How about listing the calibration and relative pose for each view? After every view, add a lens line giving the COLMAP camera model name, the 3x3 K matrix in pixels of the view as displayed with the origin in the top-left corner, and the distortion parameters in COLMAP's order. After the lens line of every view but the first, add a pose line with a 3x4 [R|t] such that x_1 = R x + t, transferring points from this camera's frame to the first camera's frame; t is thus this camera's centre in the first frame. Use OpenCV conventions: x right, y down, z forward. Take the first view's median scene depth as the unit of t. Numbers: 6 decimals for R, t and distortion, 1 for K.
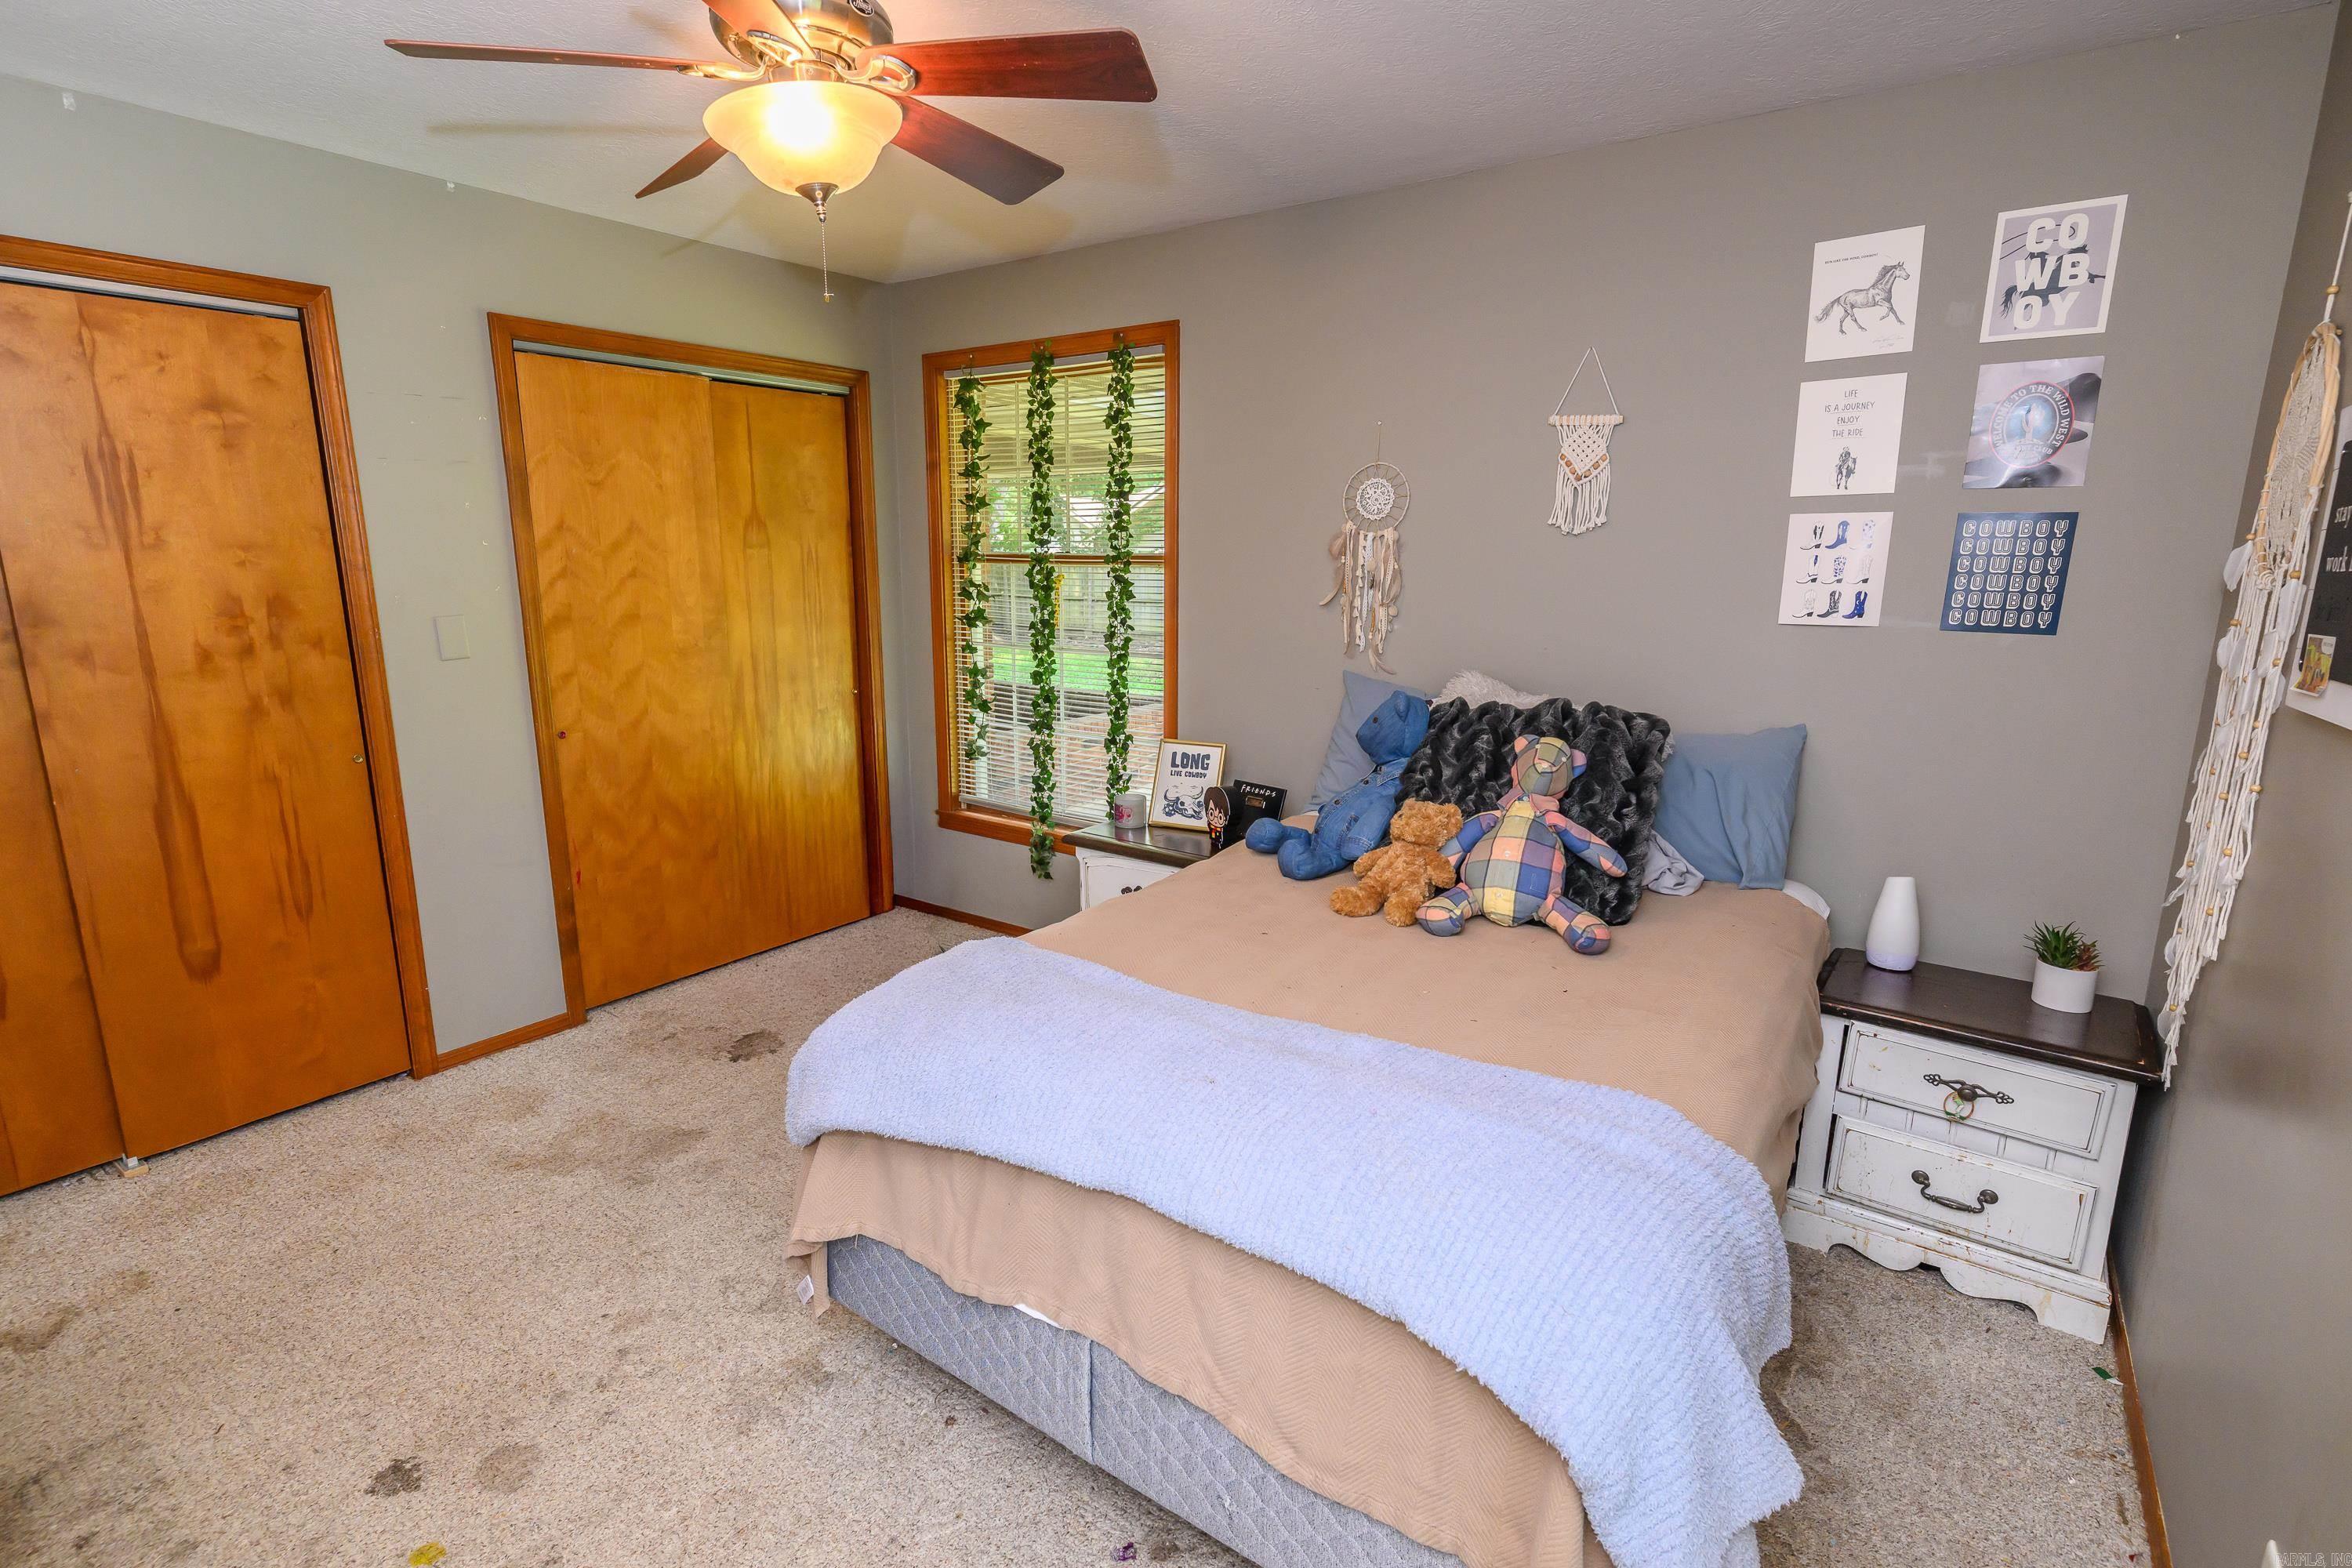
lens RADIAL K [[1116.4, 0, 1169.5], [0, 1116.4, 786.7], [0, 0, 1]] dist [-0.003439, 0.004456]
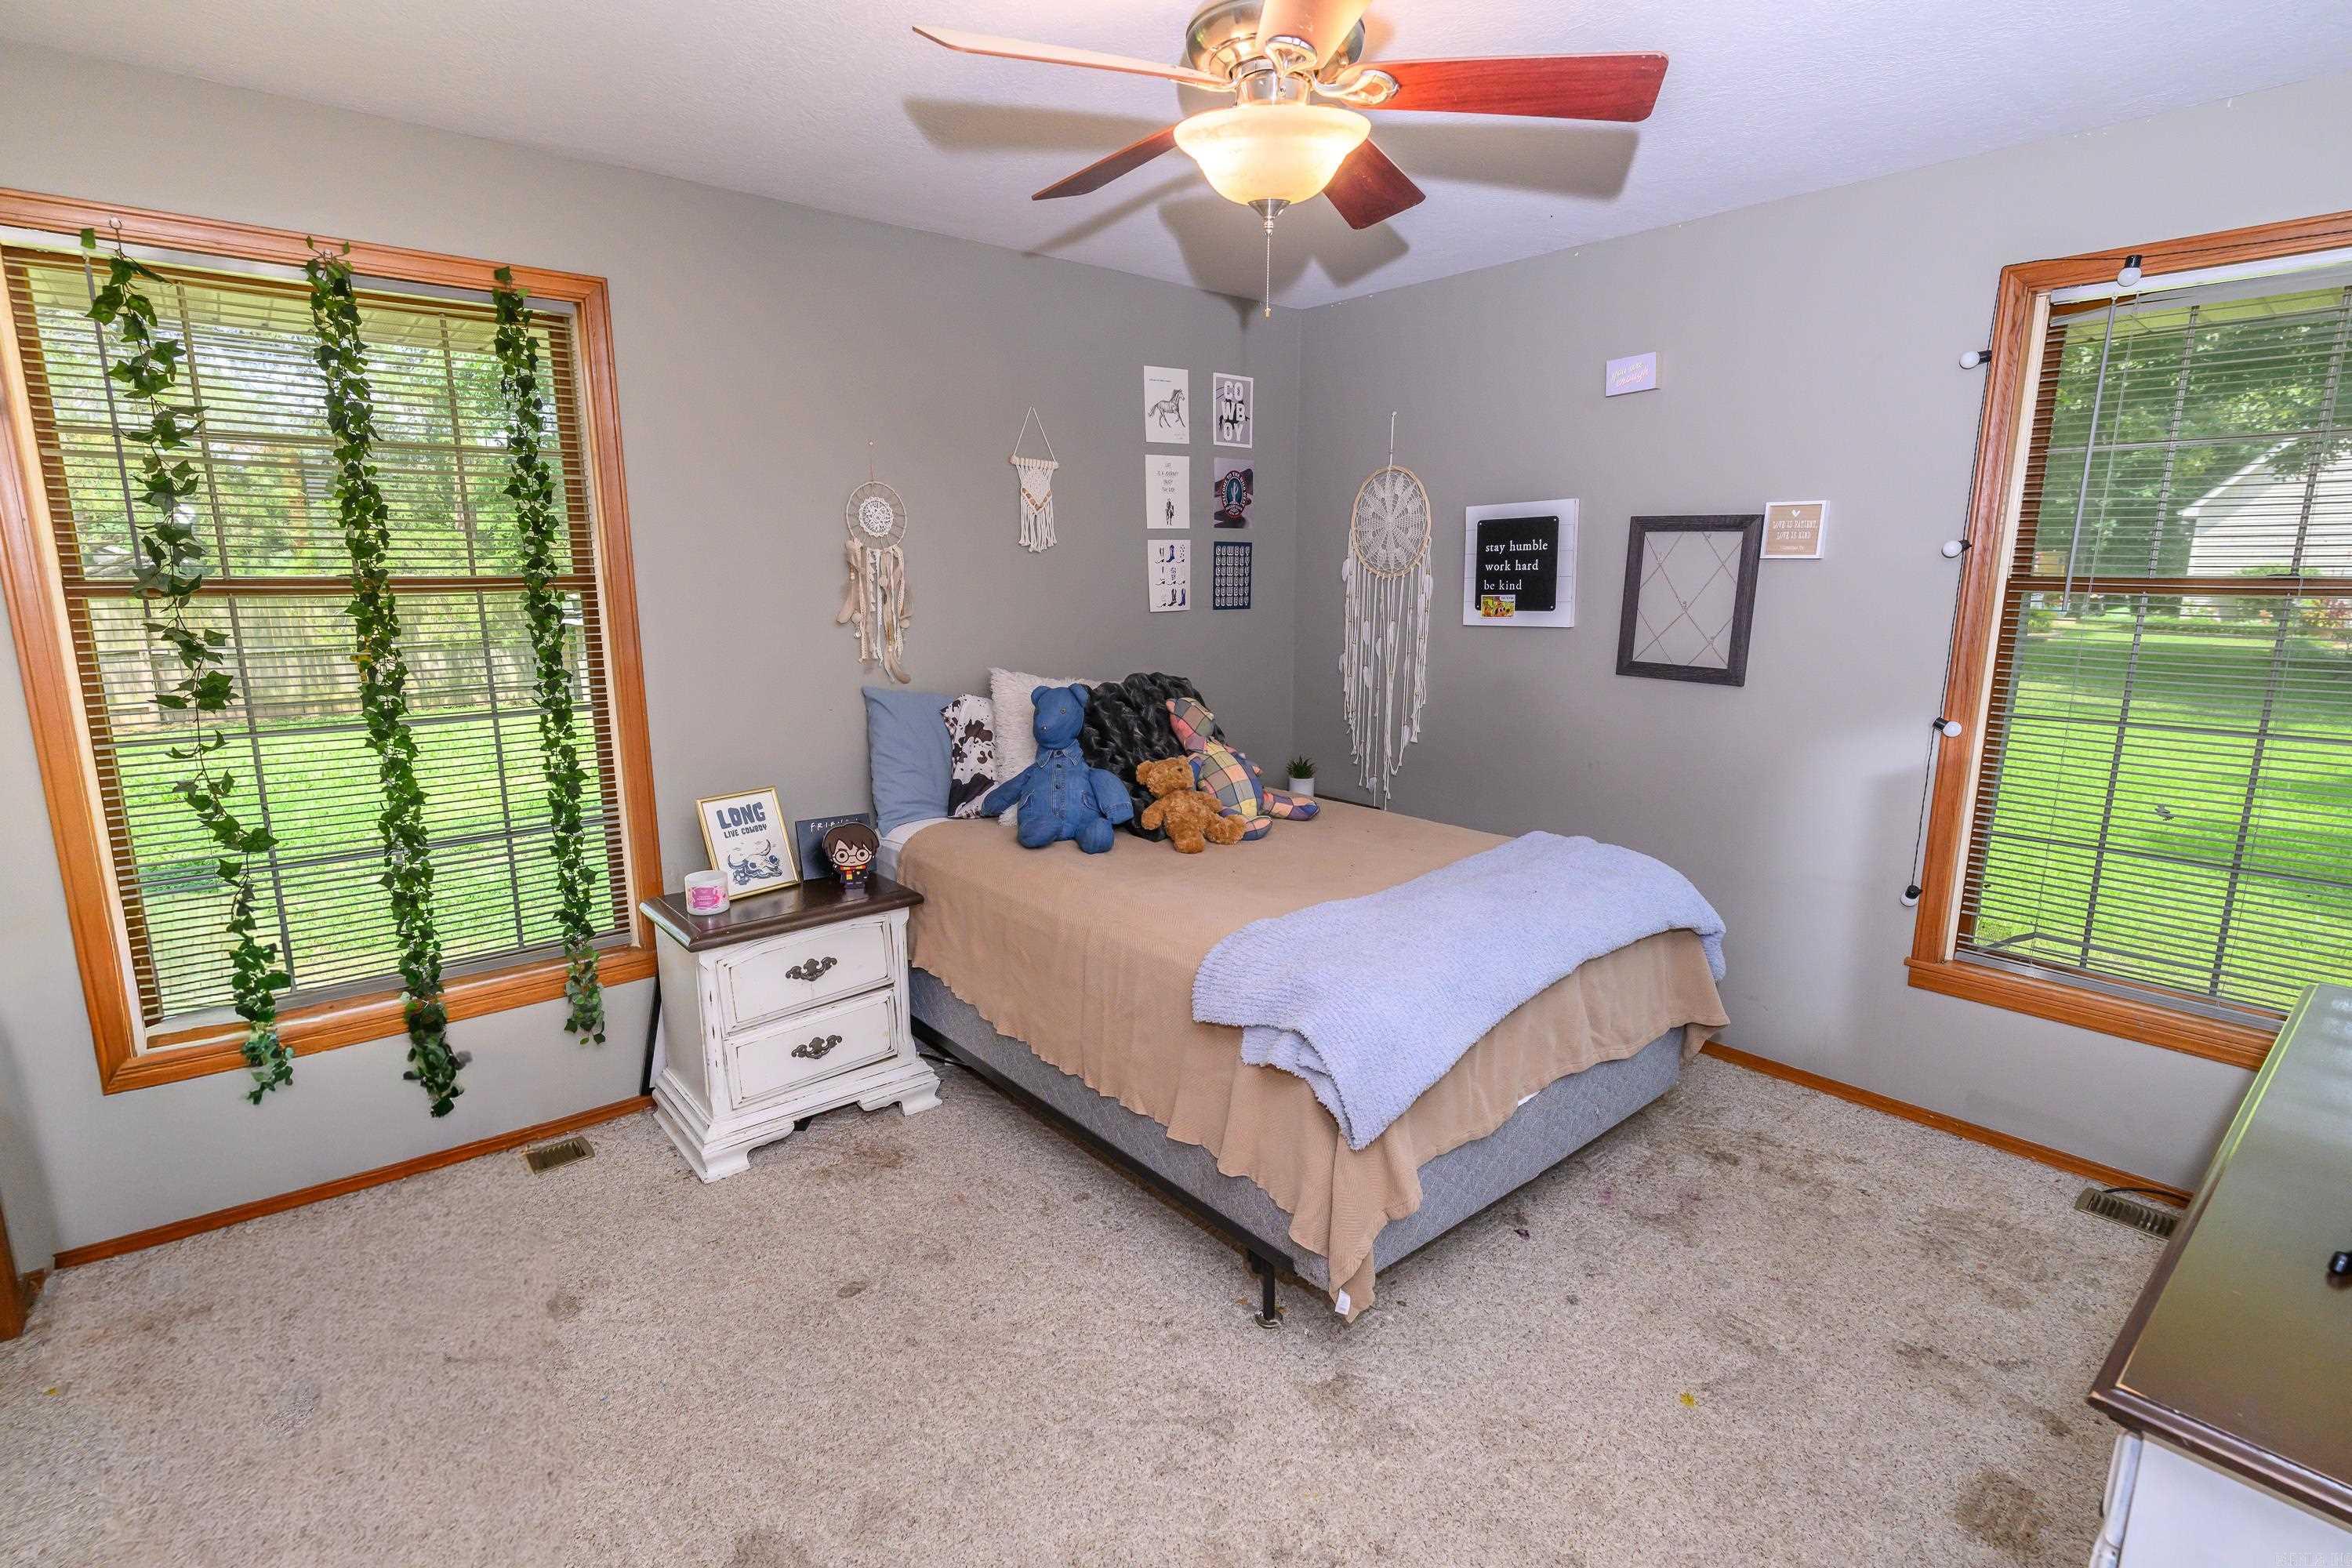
lens RADIAL K [[1116.4, 0, 1164.0], [0, 1116.4, 778.8], [0, 0, 1]] dist [-0.003439, 0.004456]
pose [[0.245676, -0.190432, 0.950462, -0.956156], [0.205983, 0.968376, 0.140778, -0.140562], [-0.947214, 0.161193, 0.277133, 0.617109]]
